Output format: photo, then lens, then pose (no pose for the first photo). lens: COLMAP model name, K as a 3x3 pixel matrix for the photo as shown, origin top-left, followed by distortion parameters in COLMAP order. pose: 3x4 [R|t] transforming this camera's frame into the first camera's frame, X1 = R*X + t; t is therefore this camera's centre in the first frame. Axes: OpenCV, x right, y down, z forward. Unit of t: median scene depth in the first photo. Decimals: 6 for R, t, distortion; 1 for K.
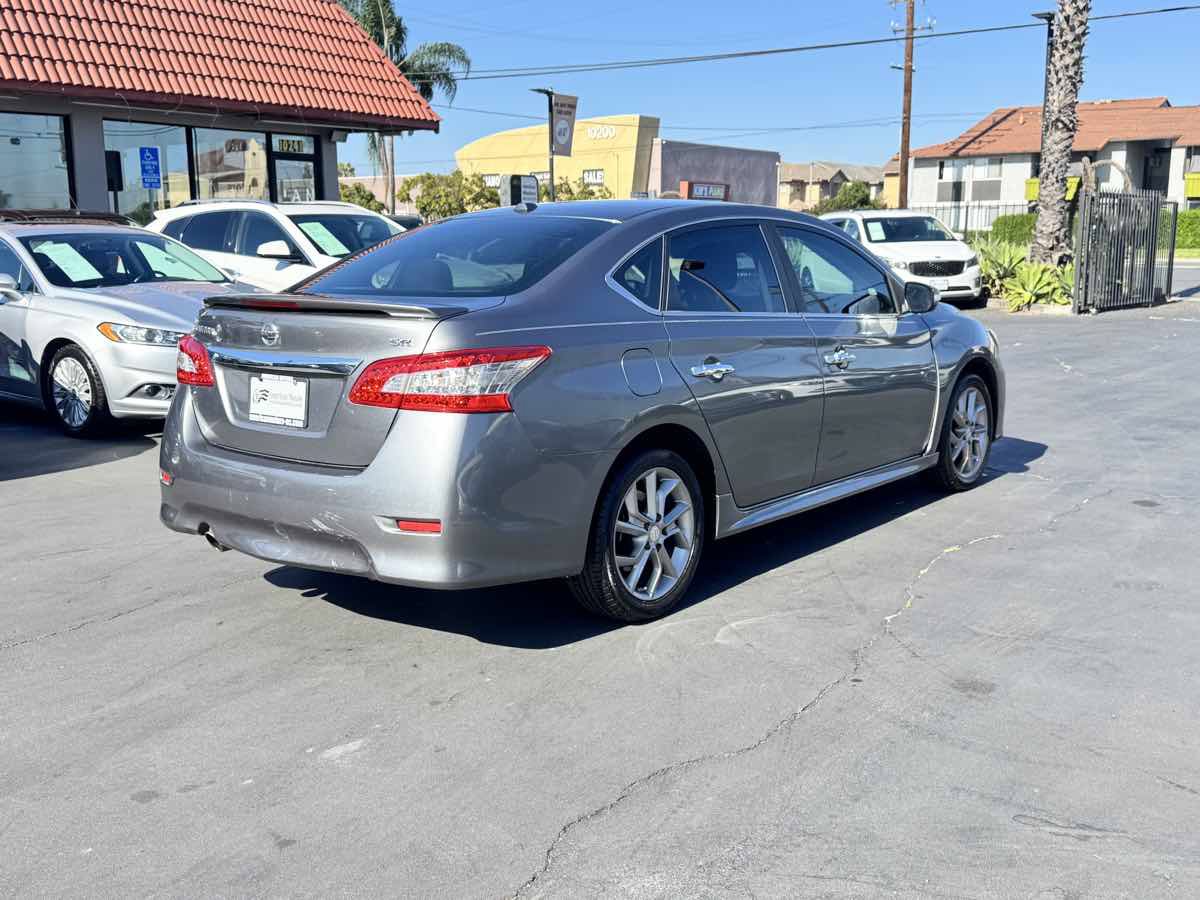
lens RADIAL K [[1192.7, 0, 612.8], [0, 1192.7, 457.5], [0, 0, 1]] dist [0.178415, -0.387323]
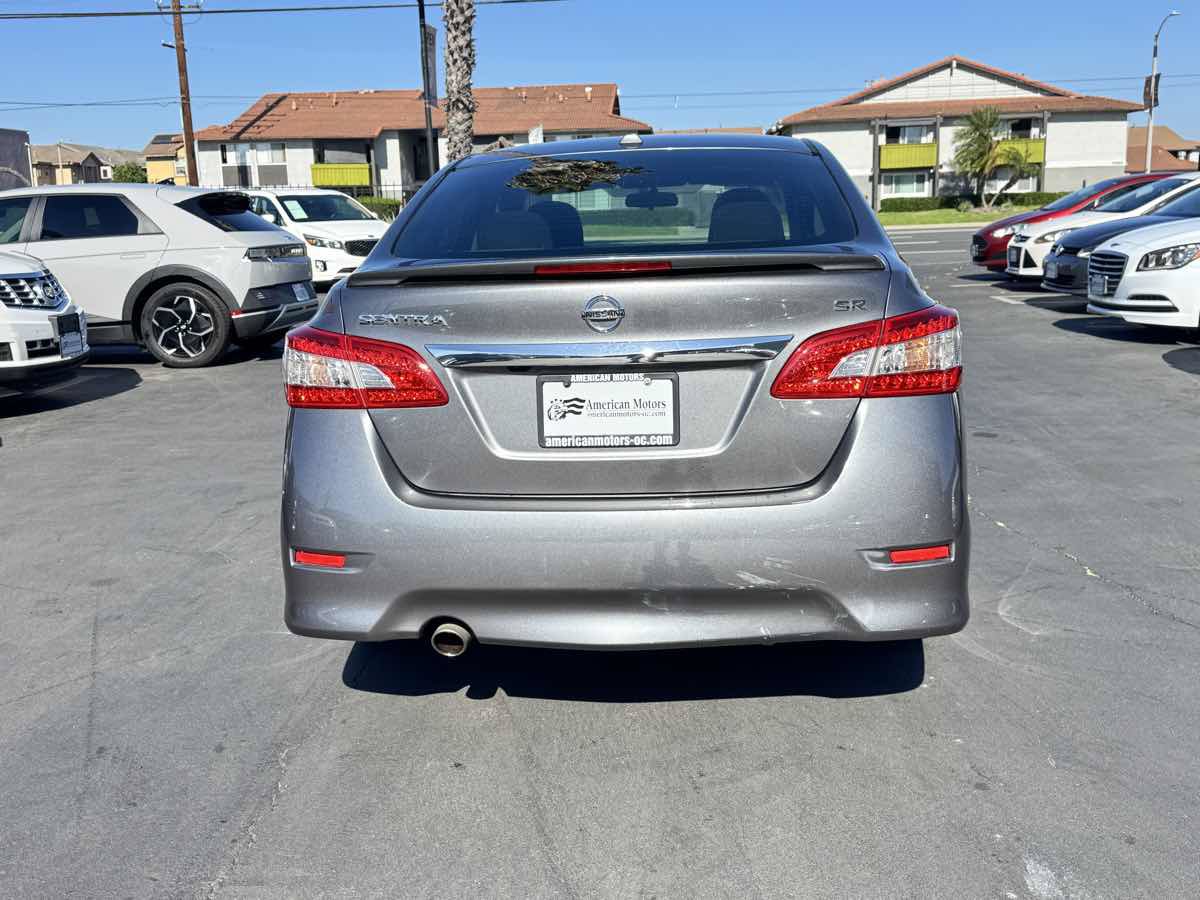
lens RADIAL K [[1188.2, 0, 600.0], [0, 1188.2, 450.0], [0, 0, 1]] dist [0.153228, -0.333248]
pose [[0.828788, -0.125608, 0.545283, -0.129496], [0.122842, 0.991550, 0.041697, -0.010839], [-0.545913, 0.032426, 0.837214, 0.090064]]
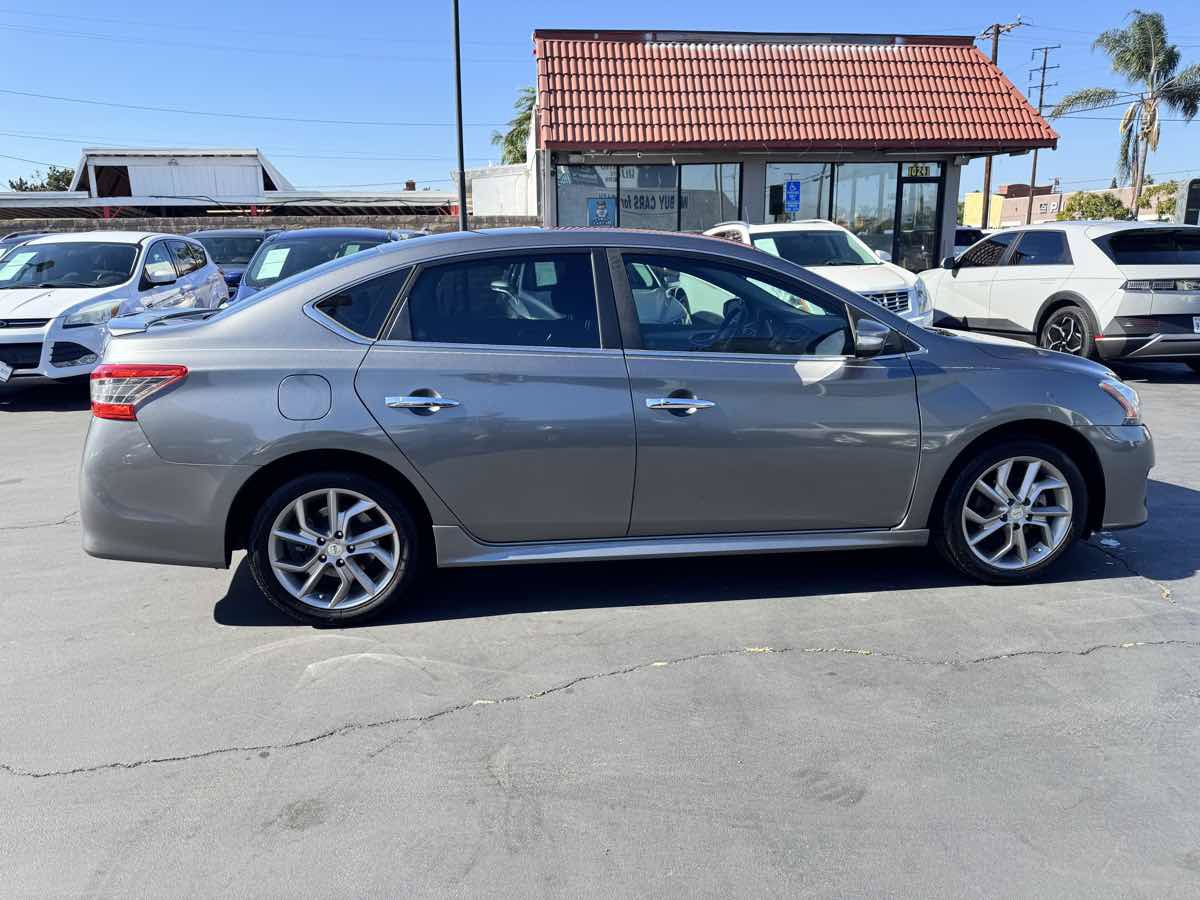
lens RADIAL K [[847.6, 0, 594.7], [0, 847.6, 446.9], [0, 0, 1]] dist [0.037848, -0.036842]
pose [[0.708998, 0.155374, -0.687881, 0.151465], [-0.115234, 0.987842, 0.104356, -0.028395], [0.695732, 0.005279, 0.718282, 0.131676]]
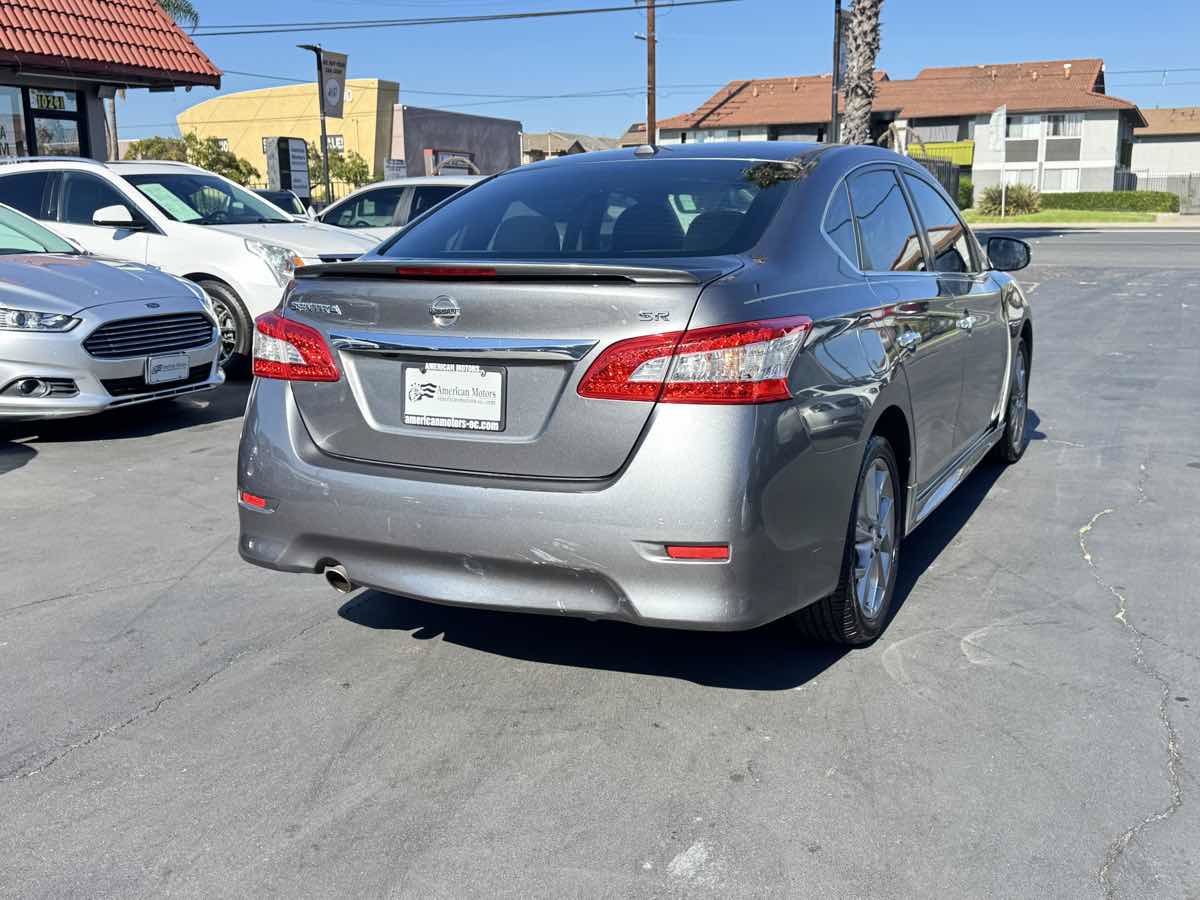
lens RADIAL K [[1189.3, 0, 596.2], [0, 1189.3, 462.8], [0, 0, 1]] dist [0.178883, -0.394500]
pose [[0.978048, -0.049564, 0.202401, -0.069135], [0.043946, 0.998516, 0.032160, -0.005158], [-0.203694, -0.022559, 0.978775, 0.046856]]
